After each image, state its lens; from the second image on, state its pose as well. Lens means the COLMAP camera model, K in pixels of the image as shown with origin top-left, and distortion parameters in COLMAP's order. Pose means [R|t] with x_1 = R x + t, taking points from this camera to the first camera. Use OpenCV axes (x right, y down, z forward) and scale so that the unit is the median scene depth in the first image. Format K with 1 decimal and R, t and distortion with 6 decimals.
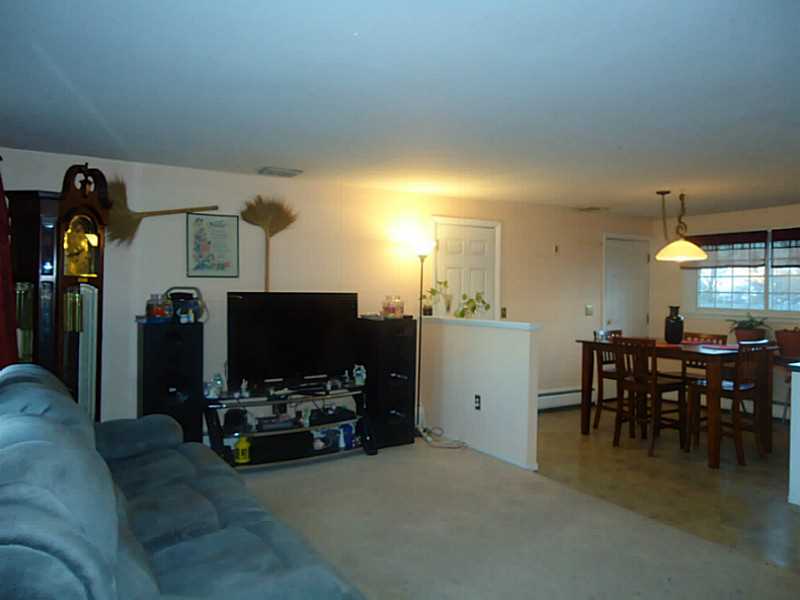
lens RADIAL K [[580.4, 0, 405.2], [0, 580.4, 294.6], [0, 0, 1]] dist [-0.010196, 0.008064]
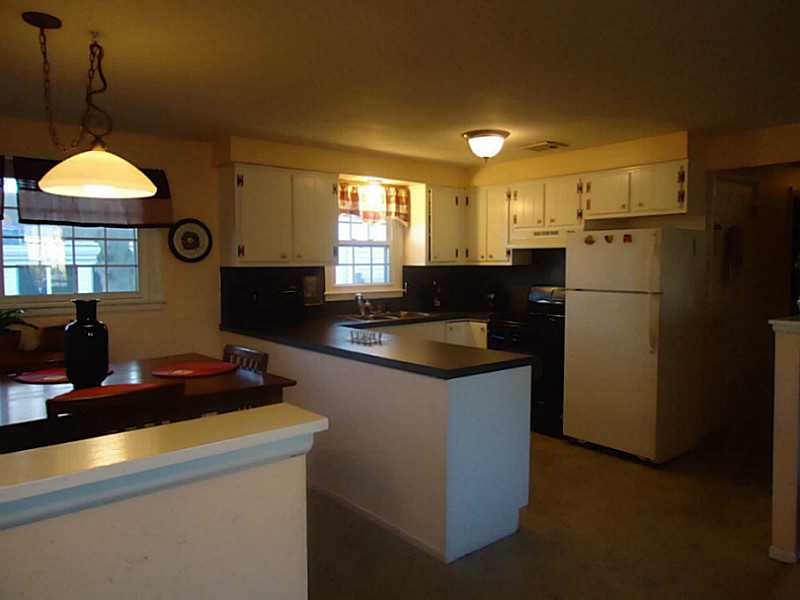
lens RADIAL K [[580.4, 0, 403.3], [0, 580.4, 297.0], [0, 0, 1]] dist [-0.010196, 0.008064]
pose [[-0.153452, -0.065954, 0.985953, -0.002504], [0.011185, 0.997590, 0.068474, -0.008559], [-0.988093, 0.021536, -0.152345, 0.768929]]
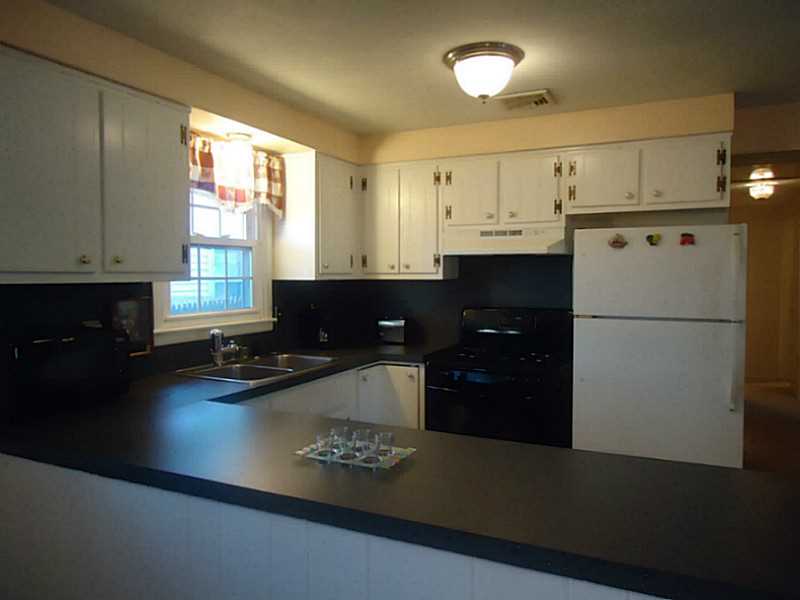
lens RADIAL K [[580.4, 0, 403.8], [0, 580.4, 298.5], [0, 0, 1]] dist [-0.010196, 0.008064]
pose [[-0.548165, -0.040522, 0.835388, 0.386054], [0.004694, 0.998661, 0.051523, -0.005753], [-0.836357, 0.032164, -0.547241, 0.841107]]
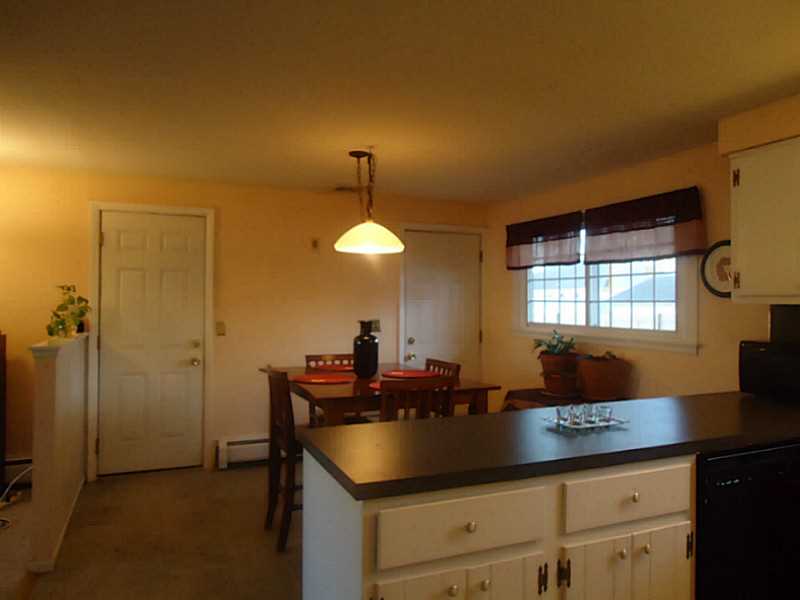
lens RADIAL K [[580.4, 0, 402.8], [0, 580.4, 293.1], [0, 0, 1]] dist [-0.010196, 0.008064]
pose [[0.990304, -0.005755, -0.138799, 0.556460], [0.002454, 0.999710, -0.023941, 0.003806], [0.138897, 0.023369, 0.990031, 0.313453]]
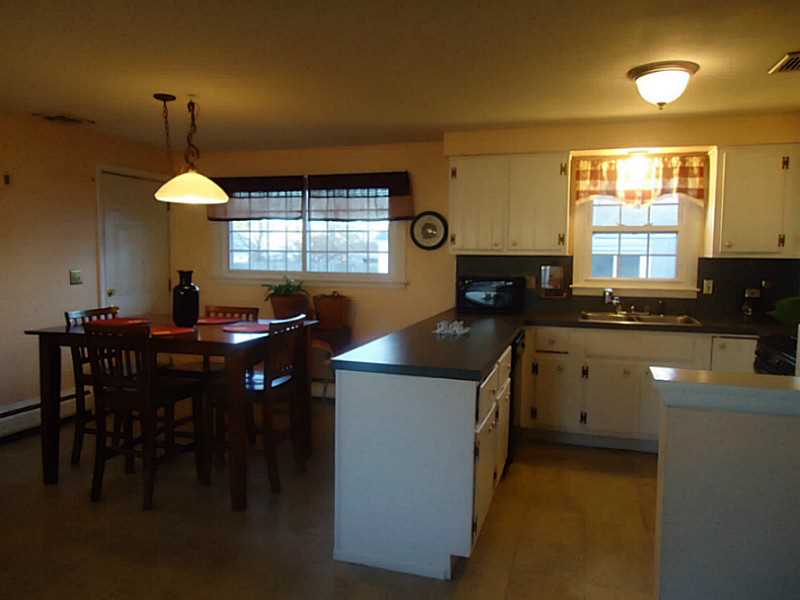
lens RADIAL K [[580.4, 0, 402.7], [0, 580.4, 294.9], [0, 0, 1]] dist [-0.010196, 0.008064]
pose [[0.750793, -0.048265, 0.658772, 0.192771], [0.001405, 0.997441, 0.071477, 0.000246], [-0.660536, -0.052739, 0.748939, 0.300669]]
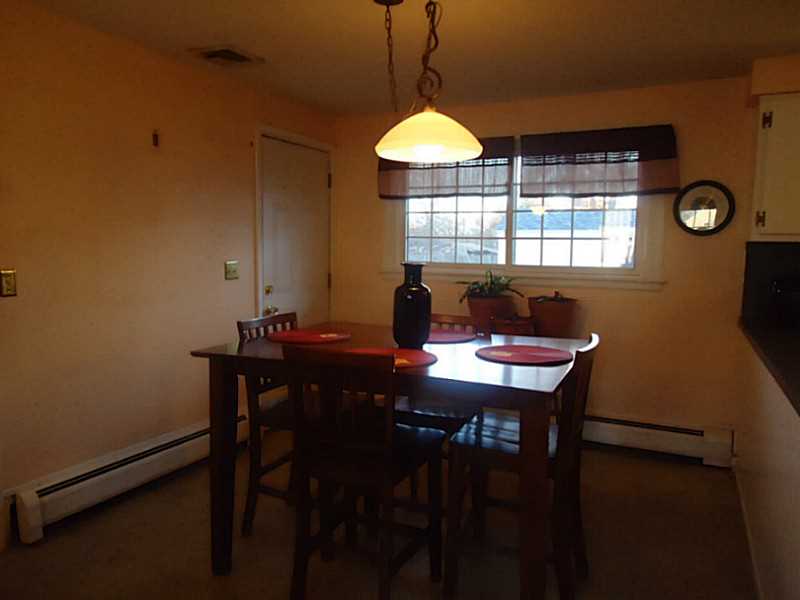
lens RADIAL K [[580.4, 0, 402.0], [0, 580.4, 295.8], [0, 0, 1]] dist [-0.010196, 0.008064]
pose [[0.841726, -0.045126, 0.538015, 0.200198], [-0.001048, 0.996362, 0.085210, 0.006719], [-0.539903, -0.072287, 0.838617, 0.582036]]
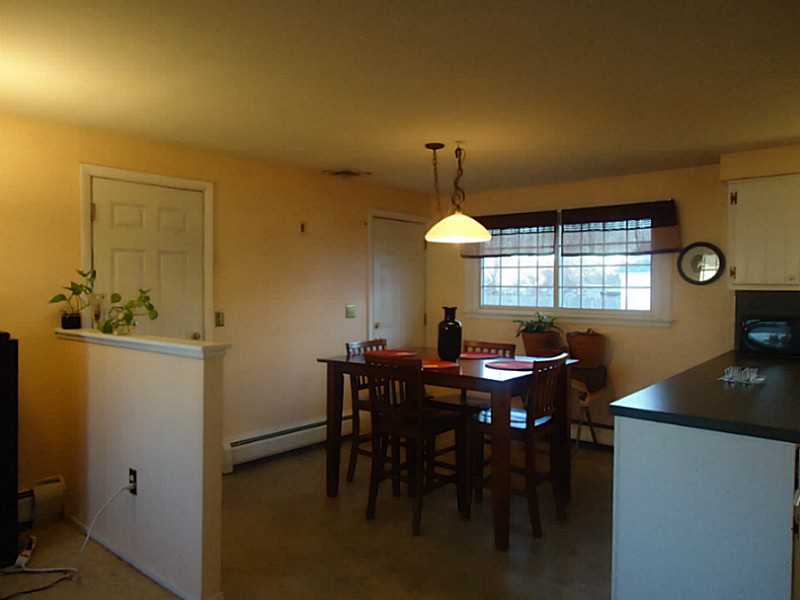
lens RADIAL K [[580.4, 0, 403.4], [0, 580.4, 296.6], [0, 0, 1]] dist [-0.010196, 0.008064]
pose [[0.945527, -0.011423, 0.325344, 0.166836], [0.006954, 0.999865, 0.014896, -0.003431], [-0.325470, -0.011822, 0.945479, 0.322160]]
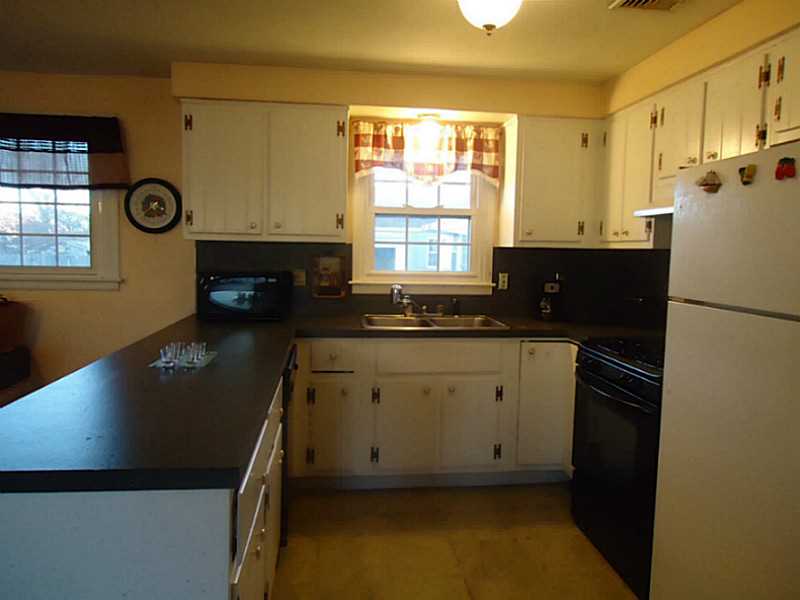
lens RADIAL K [[580.4, 0, 402.2], [0, 580.4, 295.7], [0, 0, 1]] dist [-0.010196, 0.008064]
pose [[0.413947, -0.070721, 0.907549, 0.348345], [-0.009134, 0.996605, 0.081827, 0.008240], [-0.910255, -0.042162, 0.411896, 0.438183]]
